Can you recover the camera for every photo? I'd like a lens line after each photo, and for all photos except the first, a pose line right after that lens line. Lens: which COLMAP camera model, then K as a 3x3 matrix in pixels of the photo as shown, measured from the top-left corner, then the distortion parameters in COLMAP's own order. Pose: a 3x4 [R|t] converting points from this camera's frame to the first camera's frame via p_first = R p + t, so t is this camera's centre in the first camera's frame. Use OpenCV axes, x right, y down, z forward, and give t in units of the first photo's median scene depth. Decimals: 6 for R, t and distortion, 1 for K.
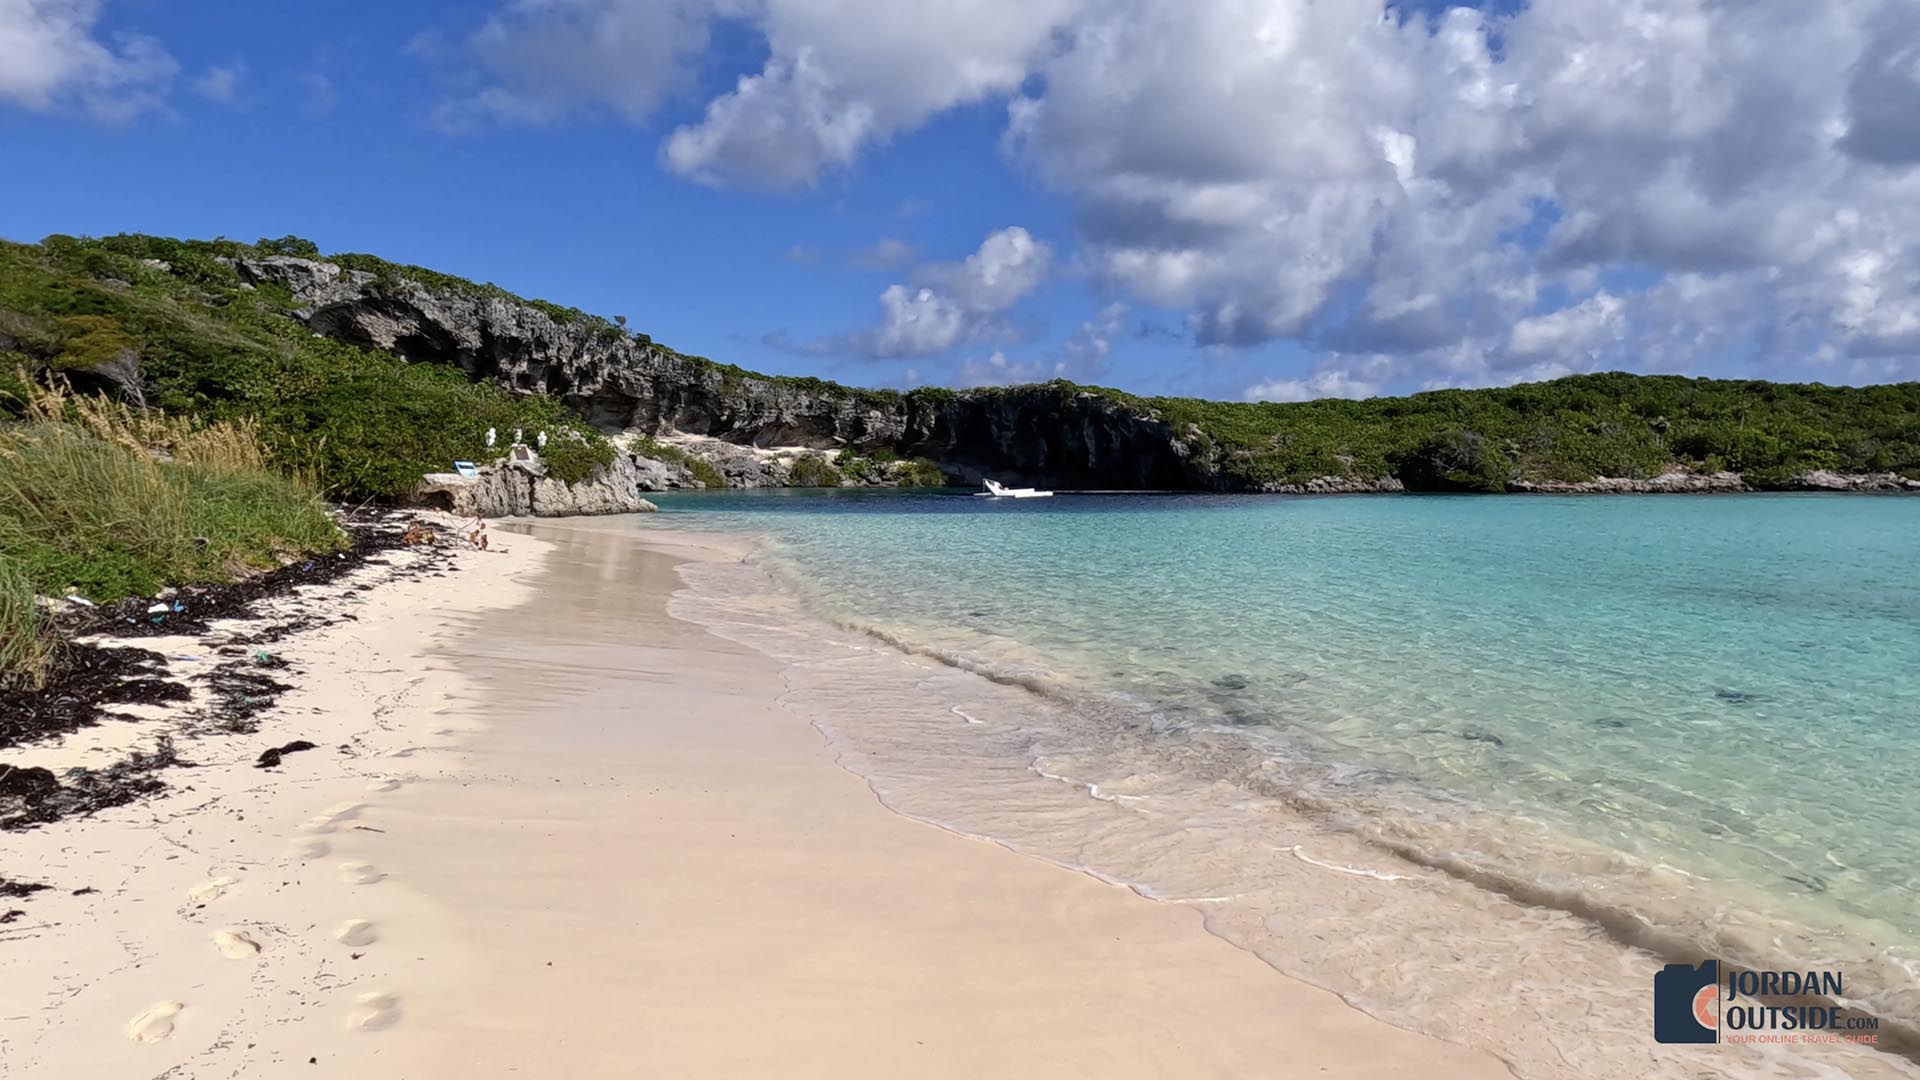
lens RADIAL K [[1250.4, 0, 964.7], [0, 1250.4, 536.5], [0, 0, 1]] dist [0.005645, -0.011959]
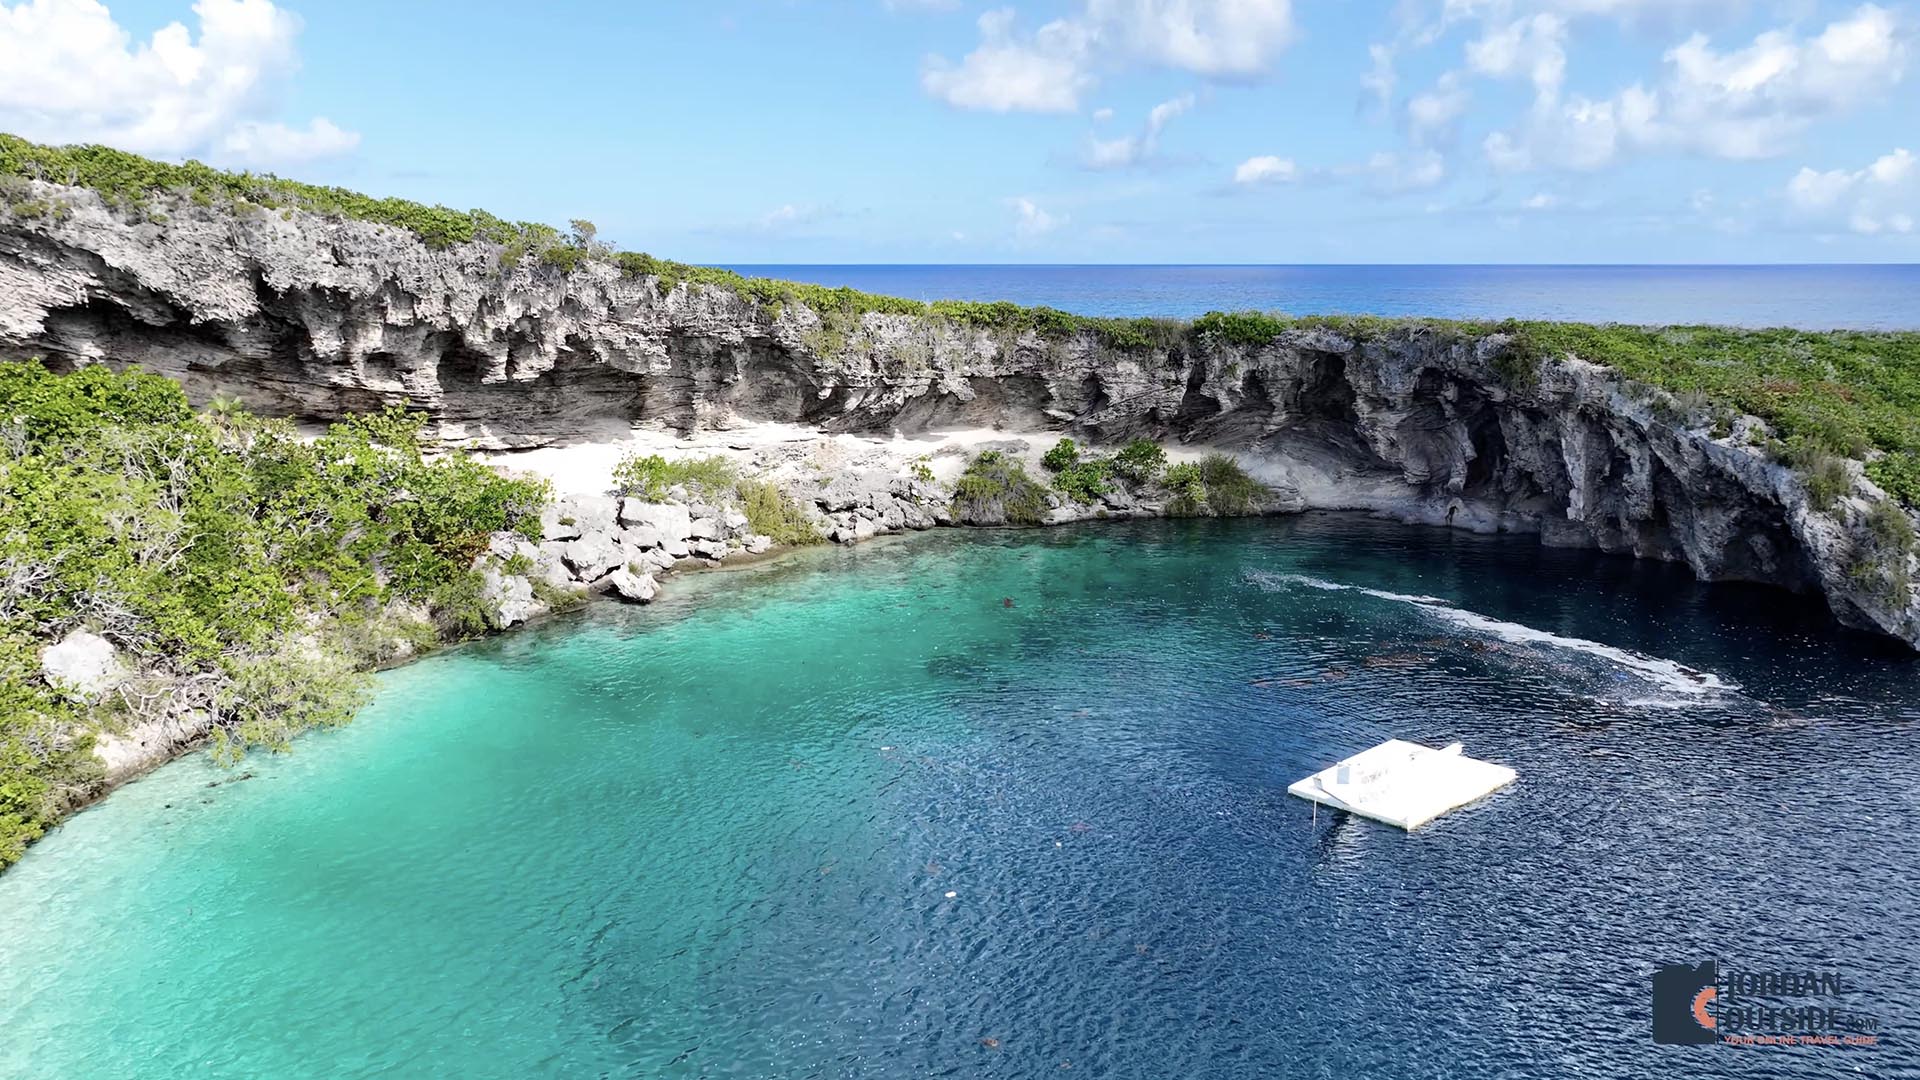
lens RADIAL K [[1467.3, 0, 950.6], [0, 1467.3, 538.5], [0, 0, 1]] dist [-0.003313, 0.019053]
pose [[0.969950, 0.046275, -0.238863, 0.007893], [-0.014522, 0.991007, 0.133021, -0.130018], [0.242871, -0.125555, 0.961899, 0.462796]]
